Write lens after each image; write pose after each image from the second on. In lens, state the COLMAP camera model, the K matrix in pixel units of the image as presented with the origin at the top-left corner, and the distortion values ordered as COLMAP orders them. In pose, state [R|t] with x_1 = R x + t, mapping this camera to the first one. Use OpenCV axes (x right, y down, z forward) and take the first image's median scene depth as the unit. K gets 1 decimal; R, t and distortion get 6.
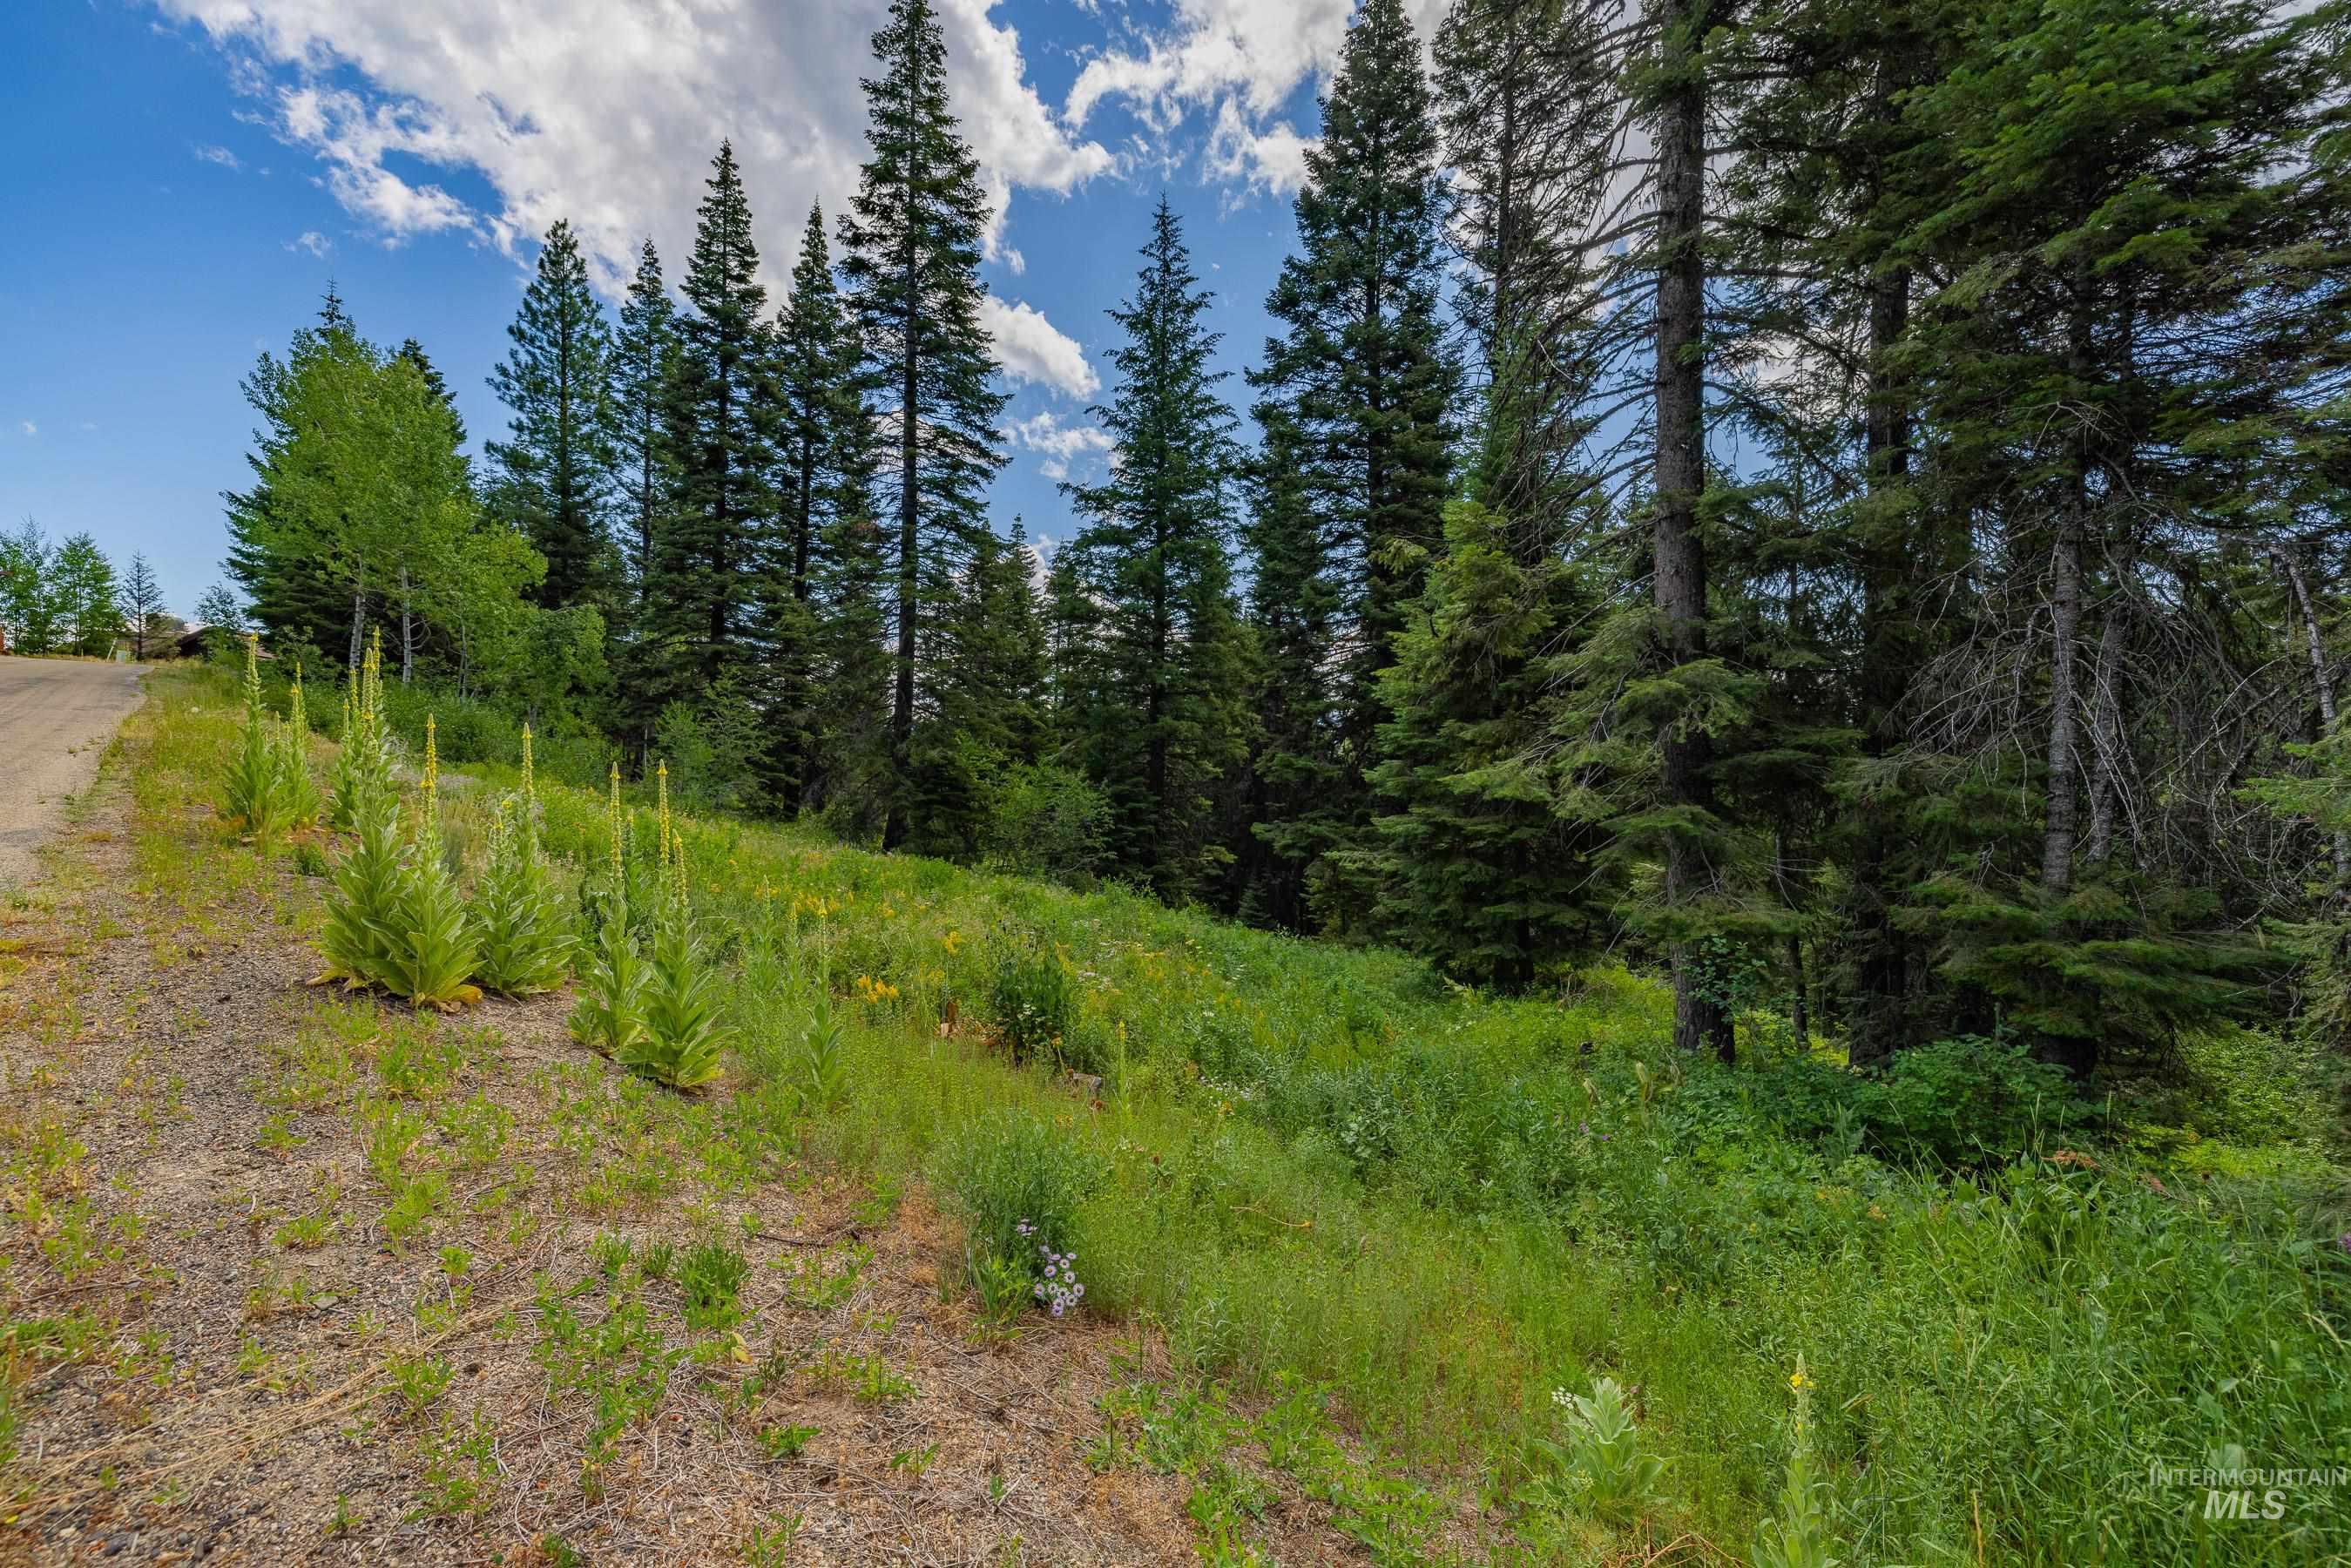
lens RADIAL K [[994.3, 0, 1176.9], [0, 994.3, 789.4], [0, 0, 1]] dist [0.000880, -0.000599]
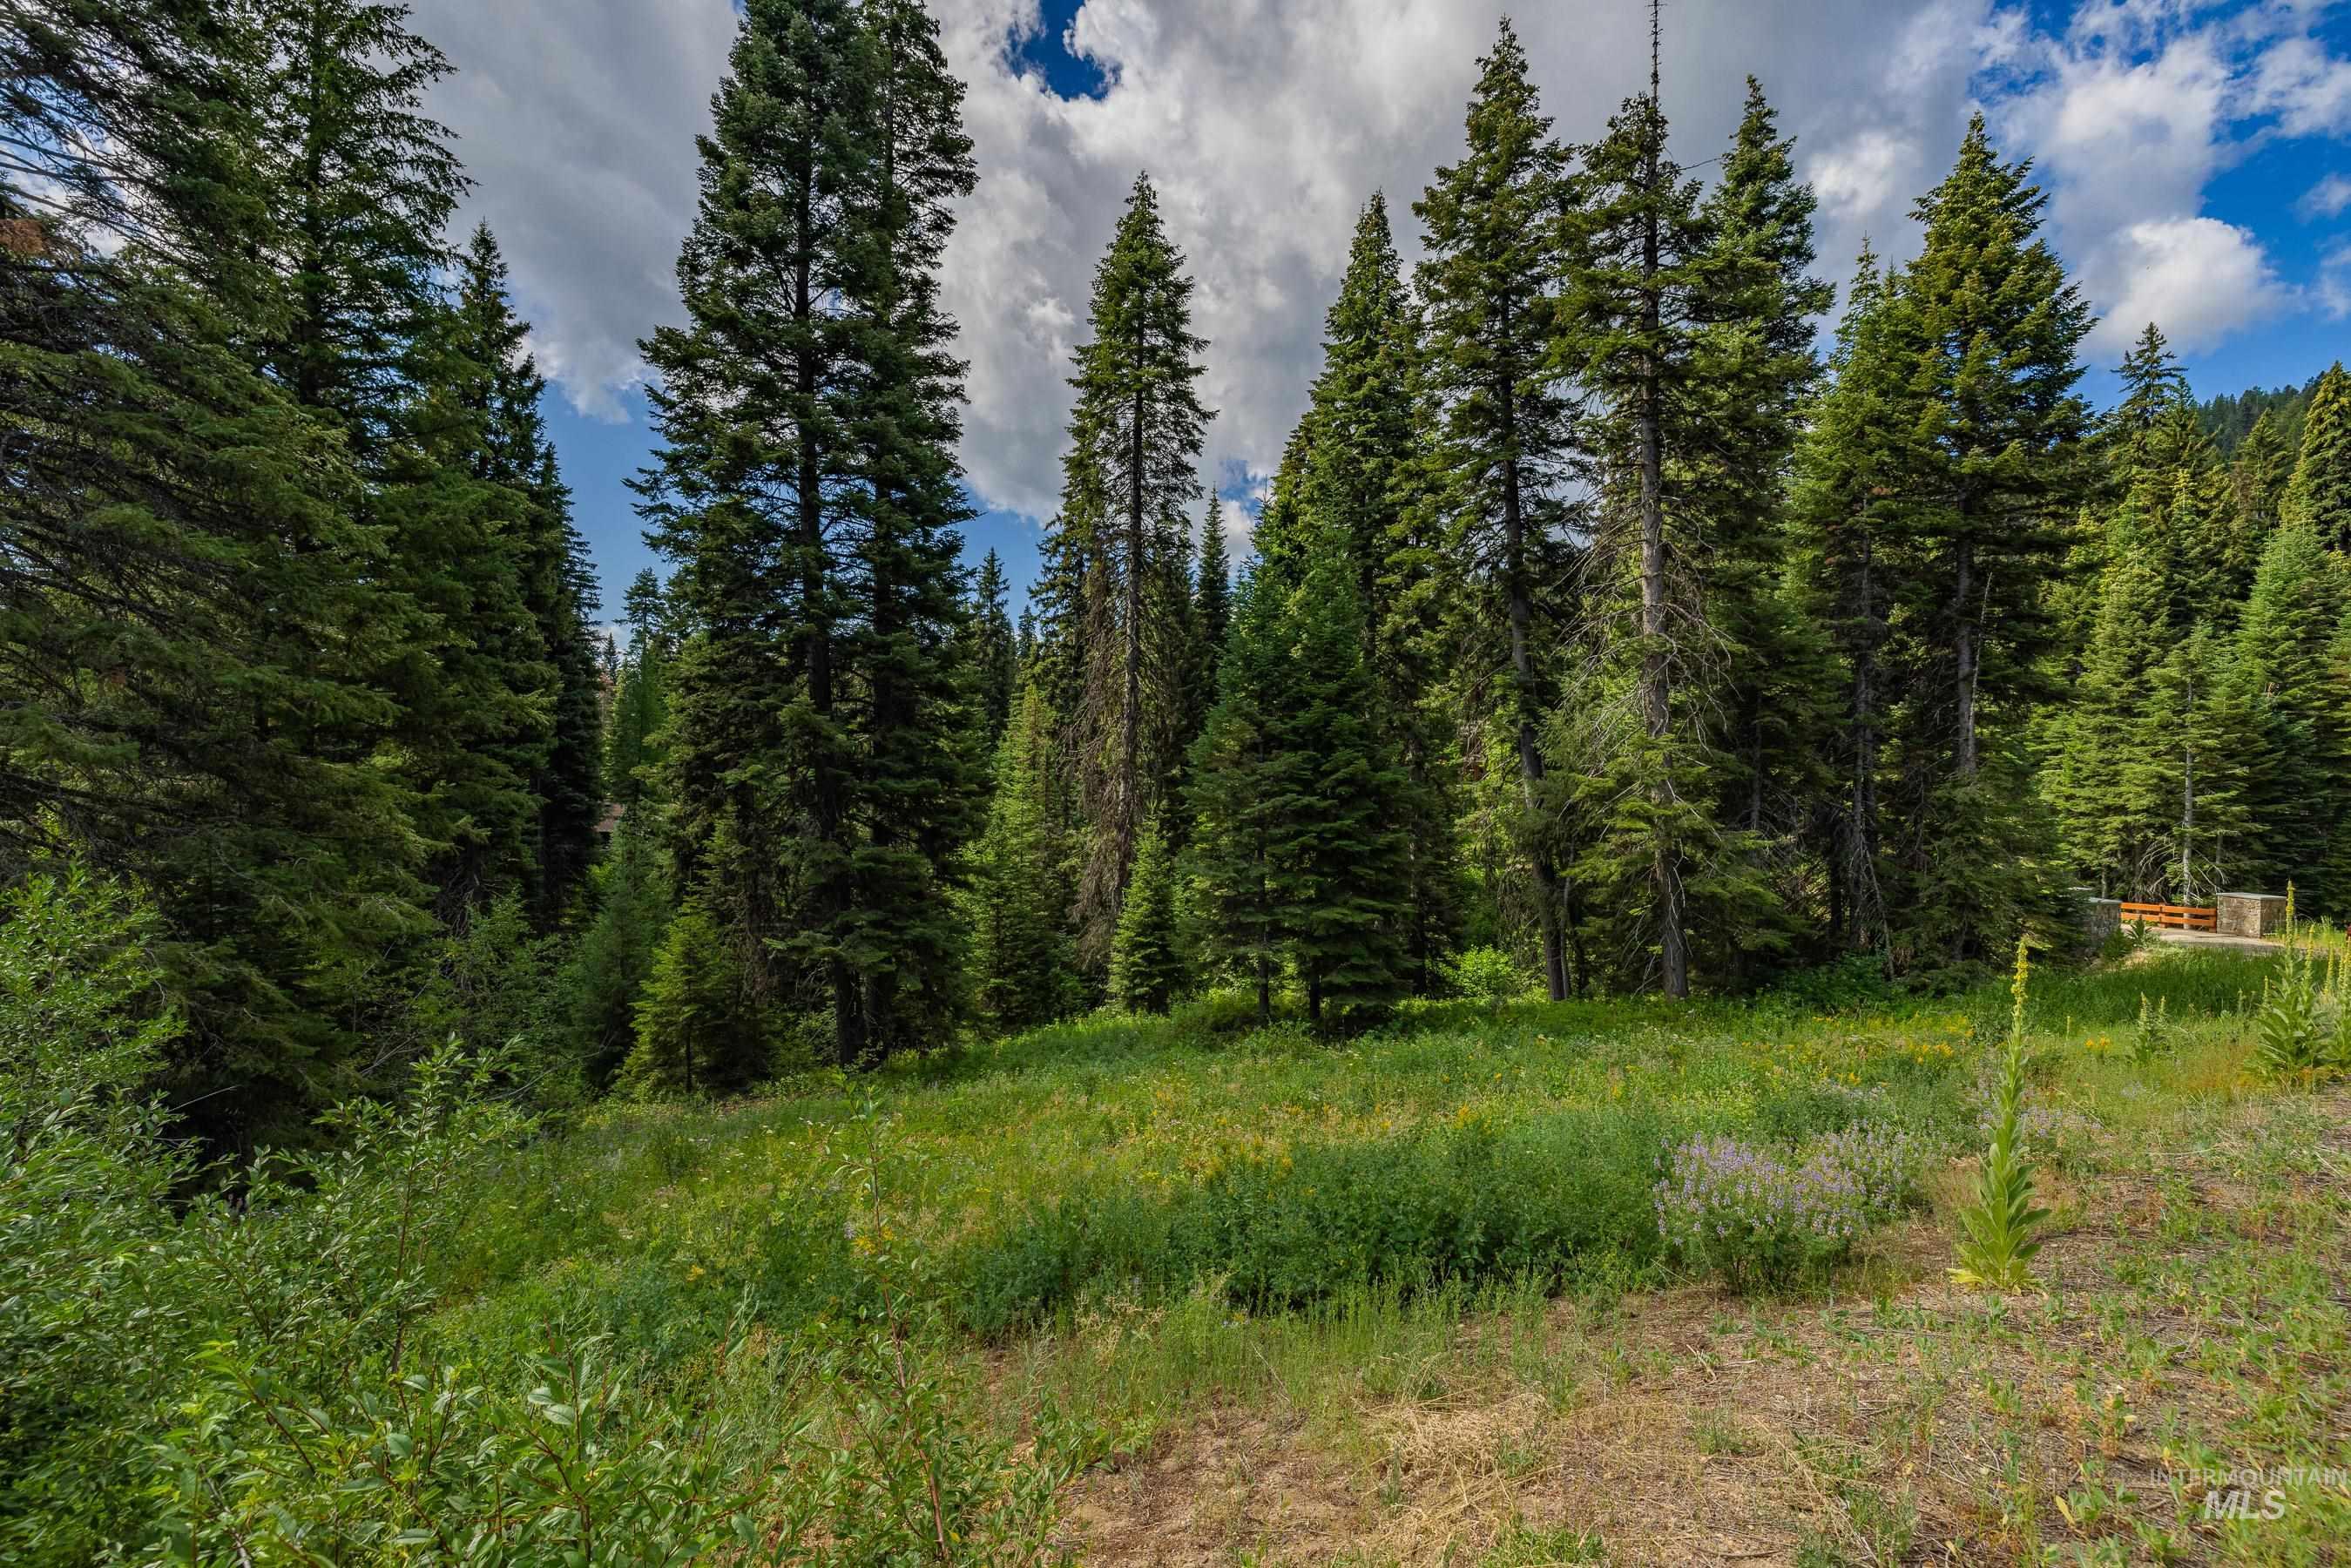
lens RADIAL K [[994.3, 0, 1188.2], [0, 994.3, 785.6], [0, 0, 1]] dist [0.000880, -0.000599]
pose [[0.159961, -0.007600, 0.987094, -0.453297], [0.007258, 0.999952, 0.006523, -0.060424], [-0.987097, 0.006121, 0.160009, 0.443274]]
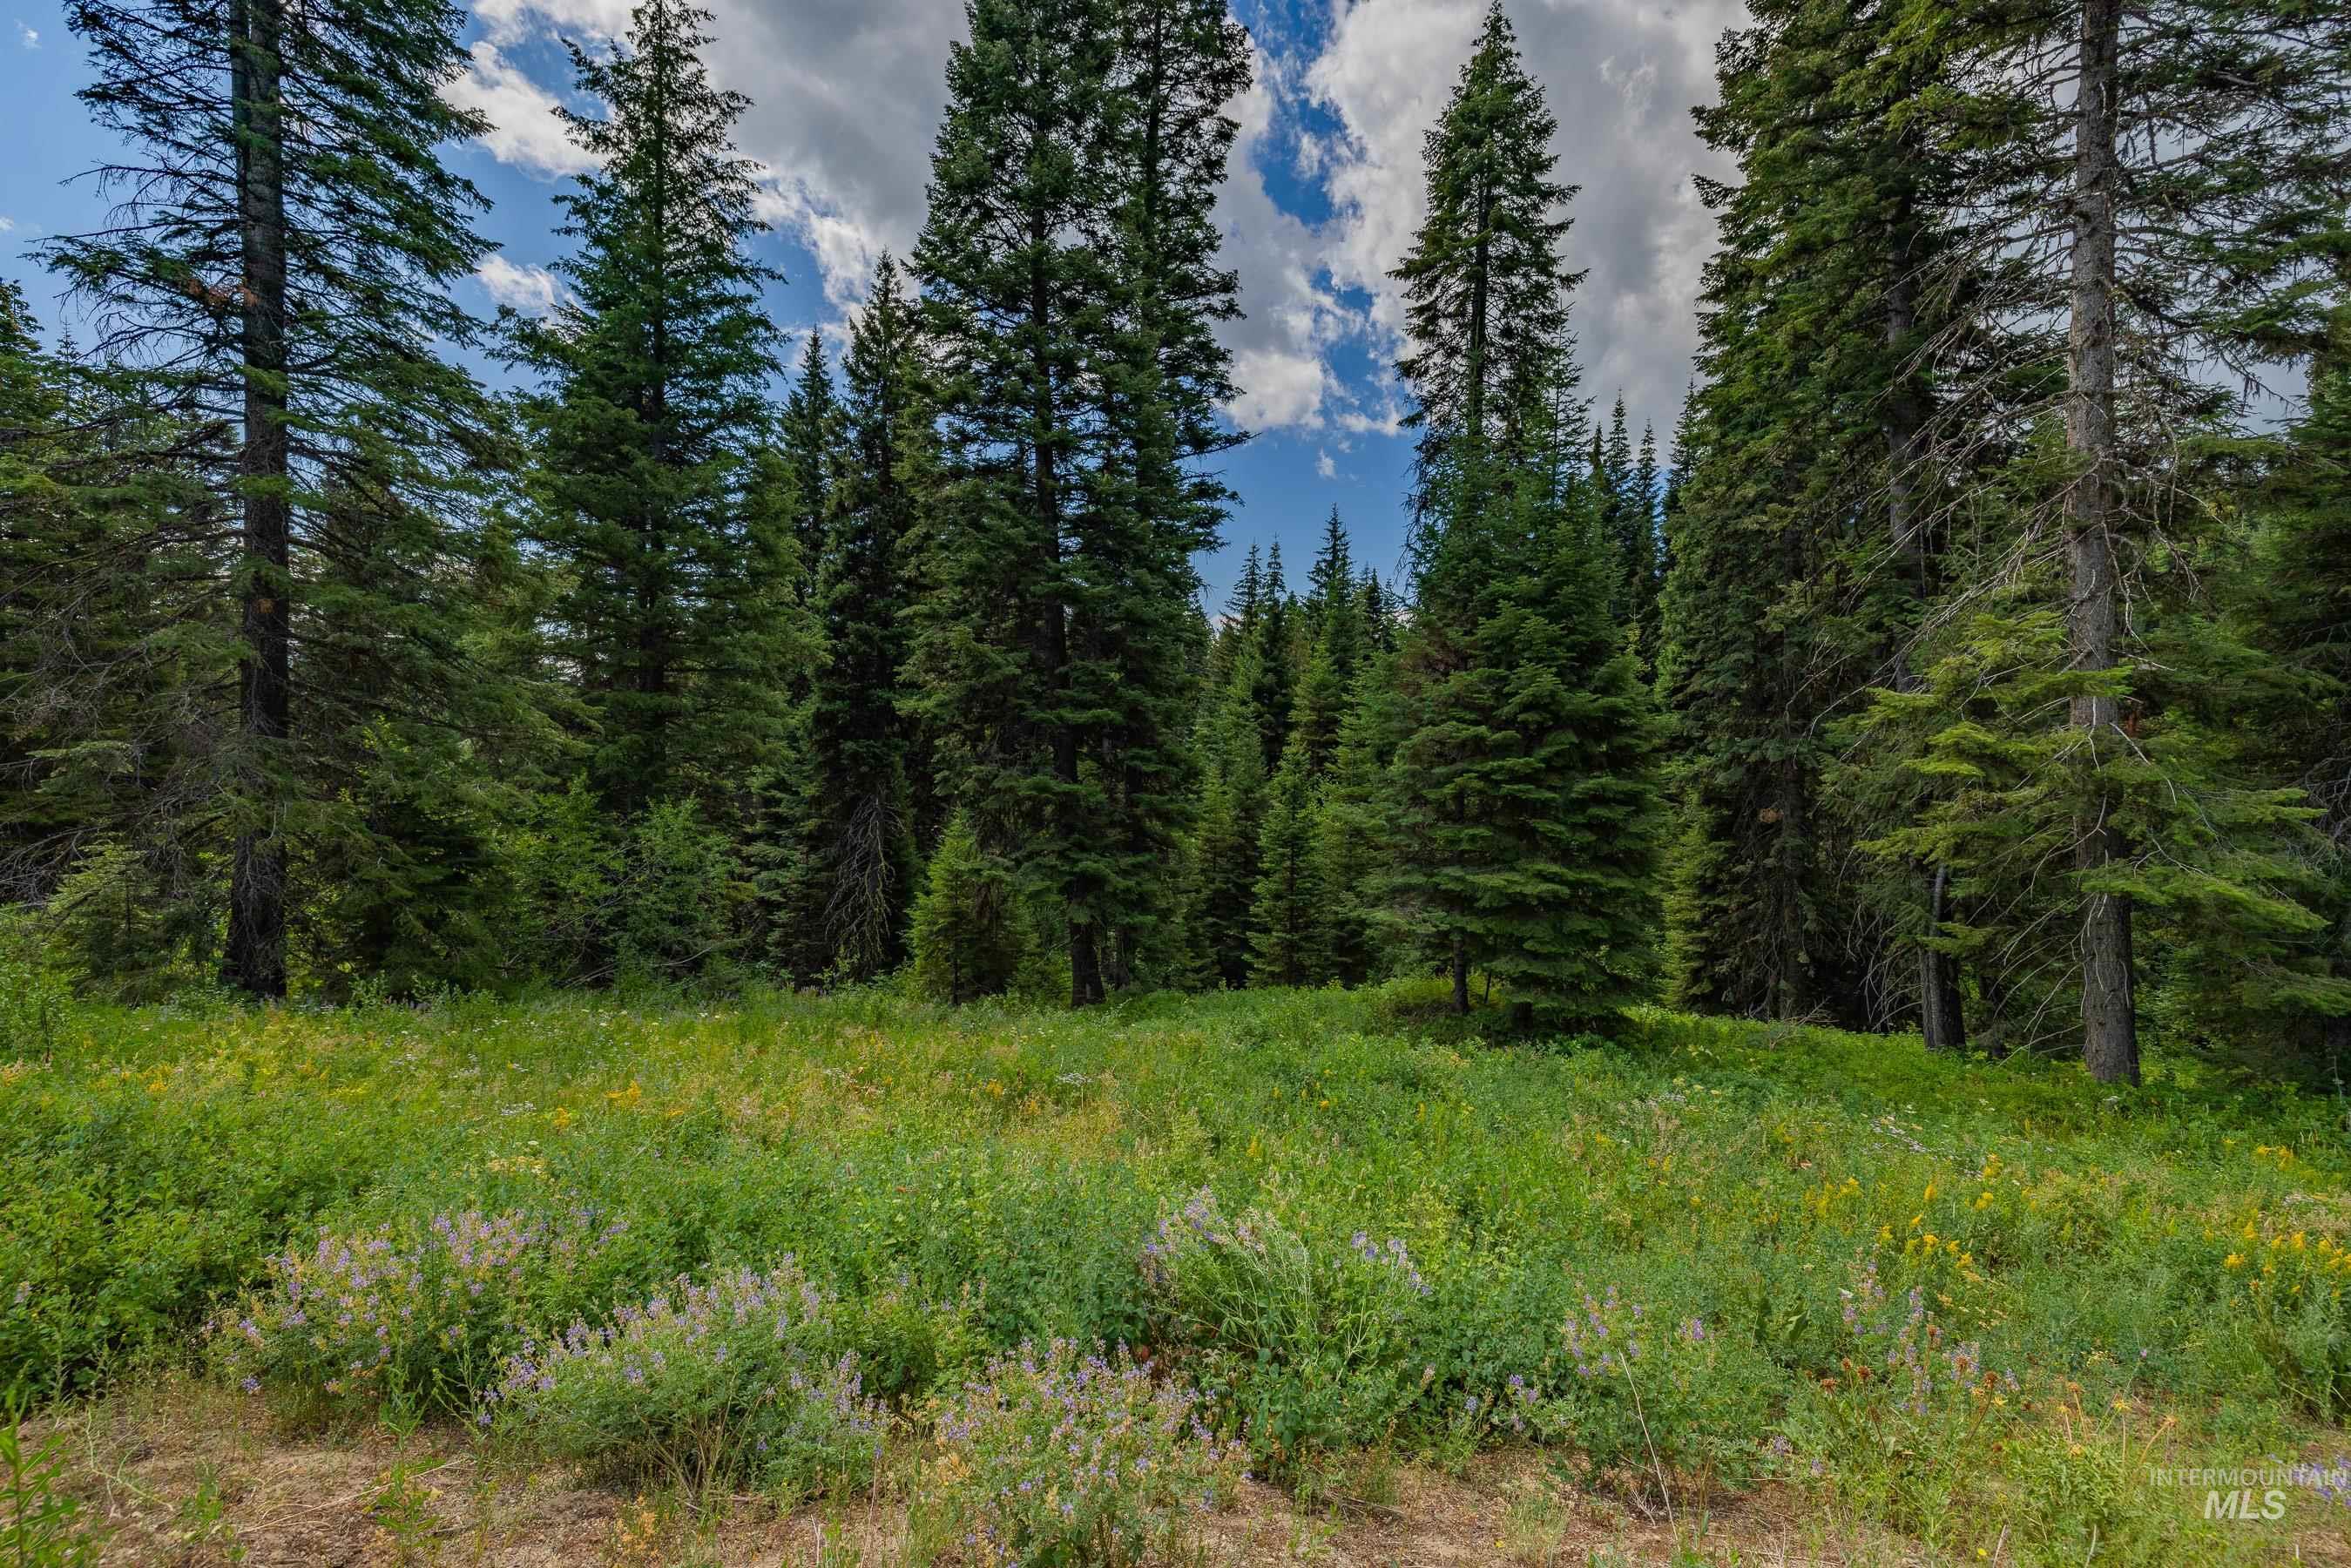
lens RADIAL K [[994.3, 0, 1171.1], [0, 994.3, 787.3], [0, 0, 1]] dist [0.000880, -0.000599]
pose [[0.647109, -0.030517, 0.761786, -0.307202], [-0.003788, 0.999058, 0.043240, -0.041891], [-0.762388, -0.030867, 0.646383, 0.287529]]
